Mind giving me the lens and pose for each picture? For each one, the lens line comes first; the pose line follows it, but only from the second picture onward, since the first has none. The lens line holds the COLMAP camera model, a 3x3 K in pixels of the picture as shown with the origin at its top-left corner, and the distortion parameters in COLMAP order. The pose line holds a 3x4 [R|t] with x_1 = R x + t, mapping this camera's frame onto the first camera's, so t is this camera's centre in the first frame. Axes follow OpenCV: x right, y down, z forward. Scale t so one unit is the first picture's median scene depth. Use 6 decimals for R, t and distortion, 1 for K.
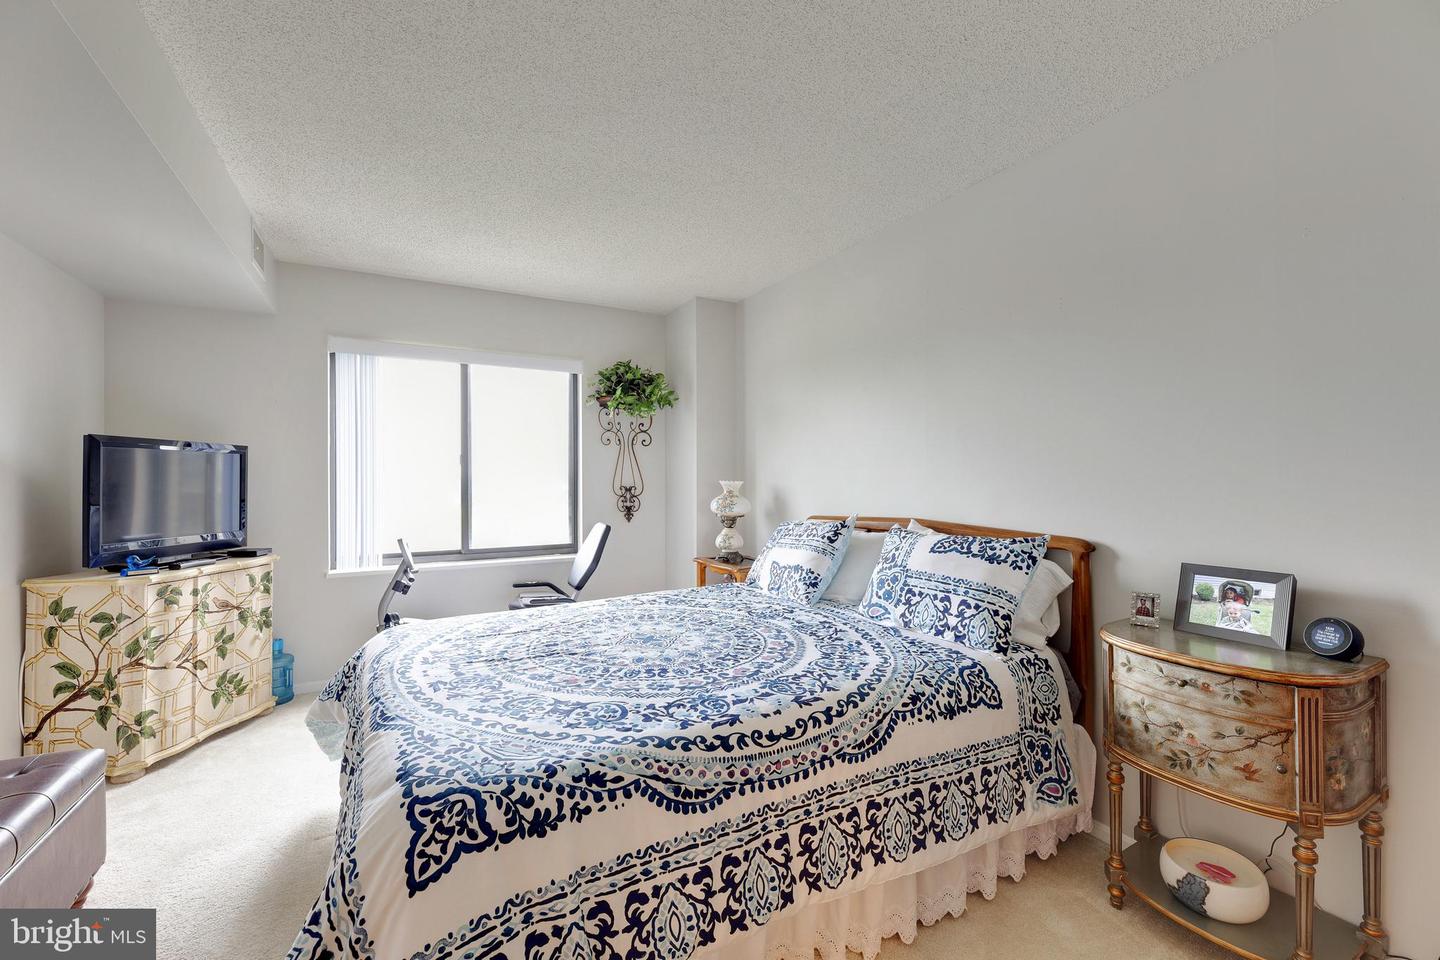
lens RADIAL K [[596.0, 0, 724.4], [0, 596.0, 474.3], [0, 0, 1]] dist [-0.002921, -0.000385]
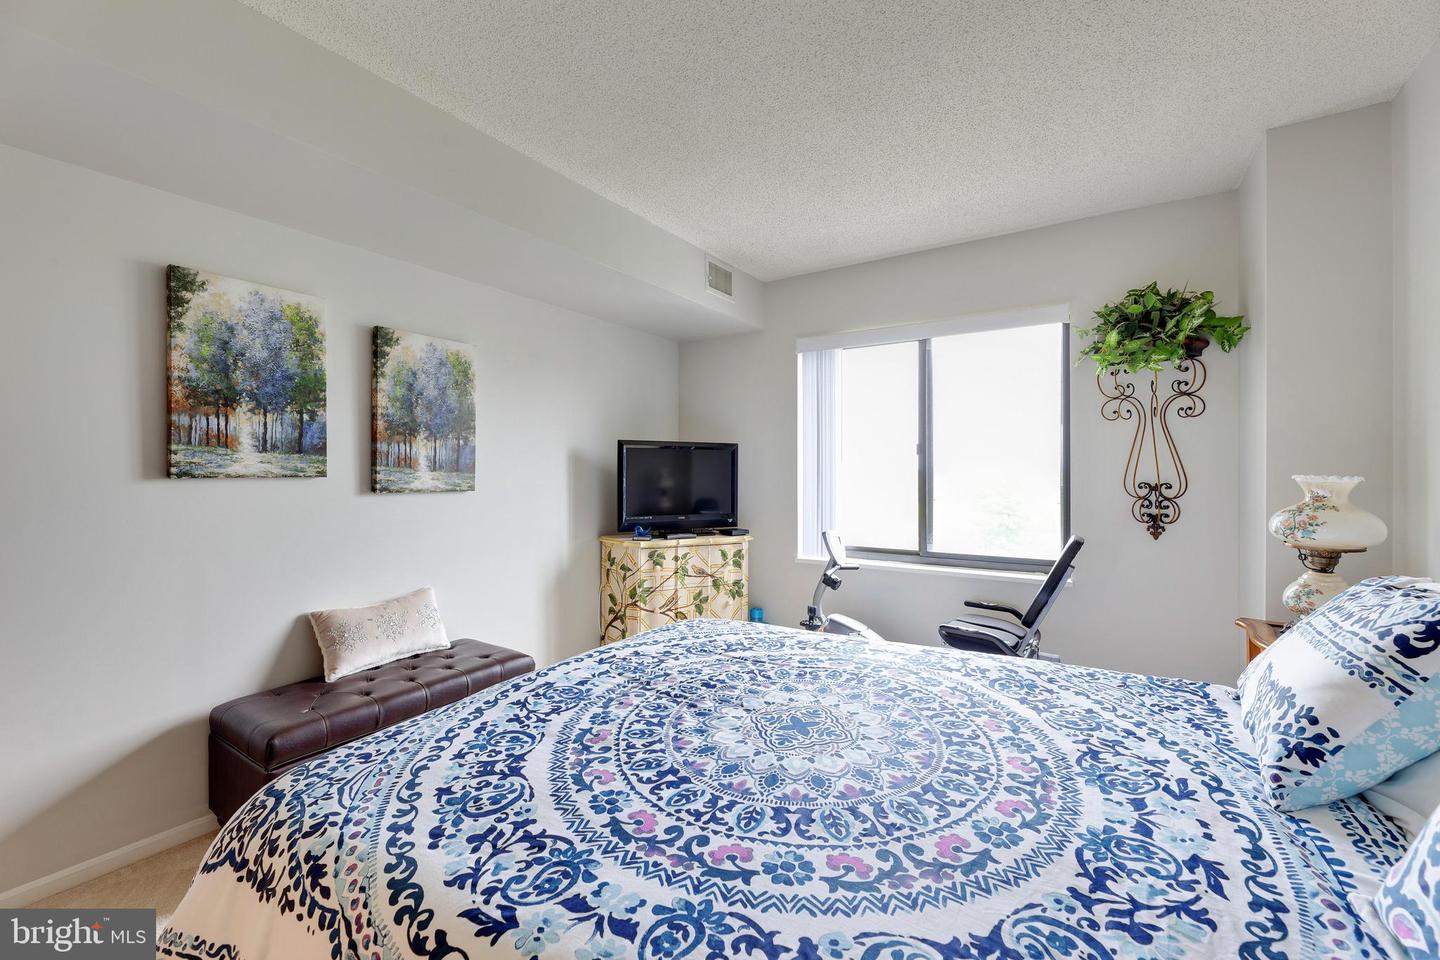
lens RADIAL K [[596.0, 0, 724.4], [0, 596.0, 474.3], [0, 0, 1]] dist [-0.002921, -0.000385]
pose [[0.467641, 0.006385, -0.883895, 0.343198], [0.006059, 0.999927, 0.010428, 0.002999], [0.883898, -0.010232, 0.467569, 0.558860]]
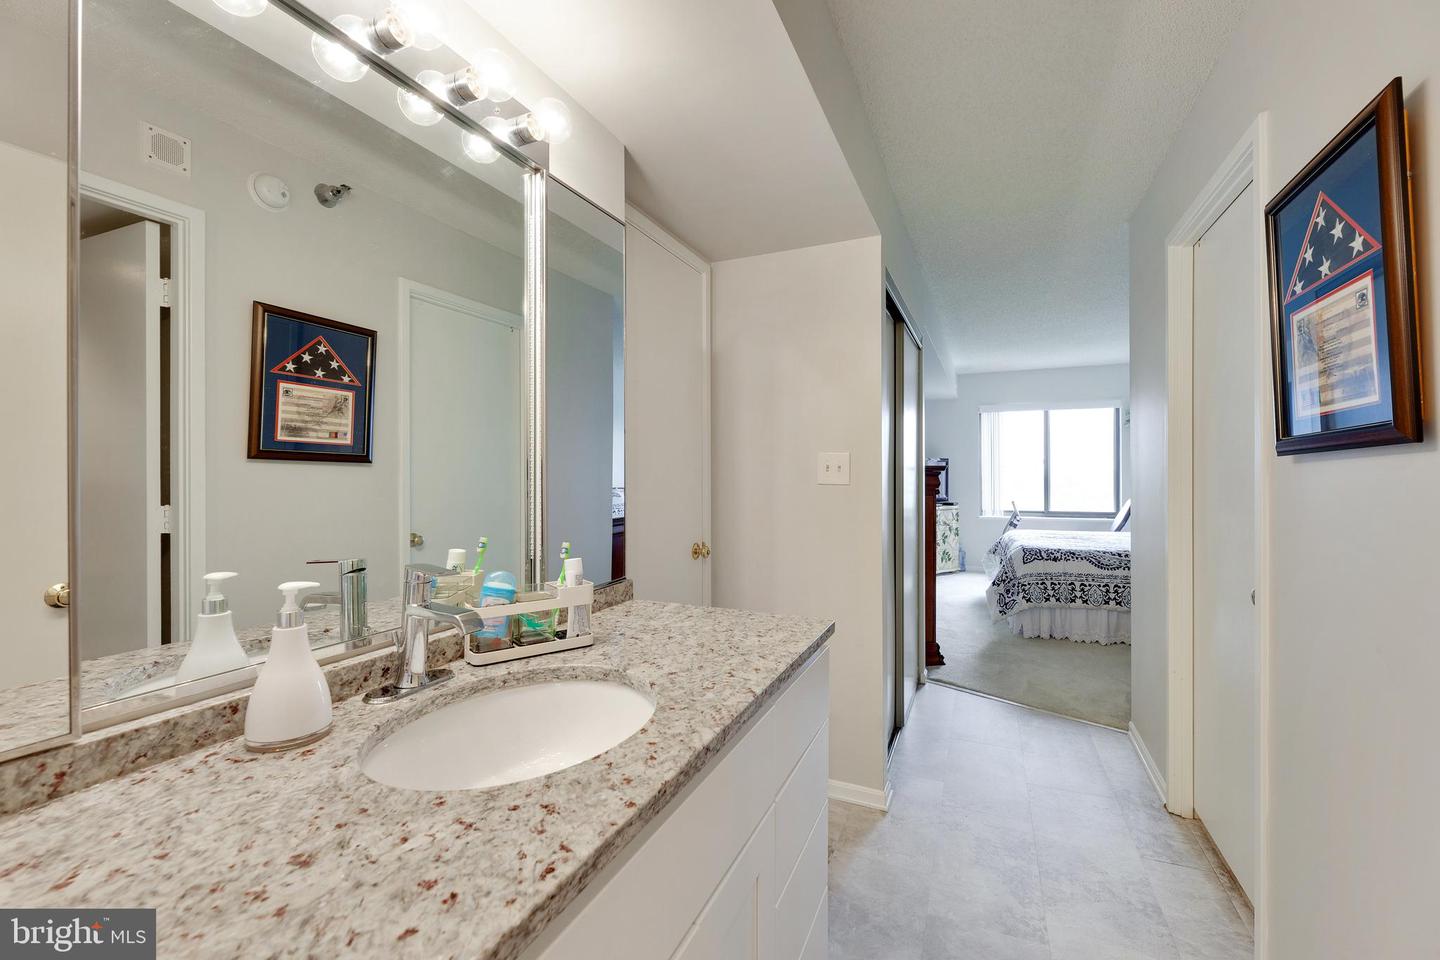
lens RADIAL K [[596.0, 0, 724.4], [0, 596.0, 474.3], [0, 0, 1]] dist [-0.002921, -0.000385]
pose [[0.599493, 0.005600, -0.800361, 0.735231], [0.003193, 0.999951, 0.009389, -0.013440], [0.800374, -0.008184, 0.599445, -1.501702]]
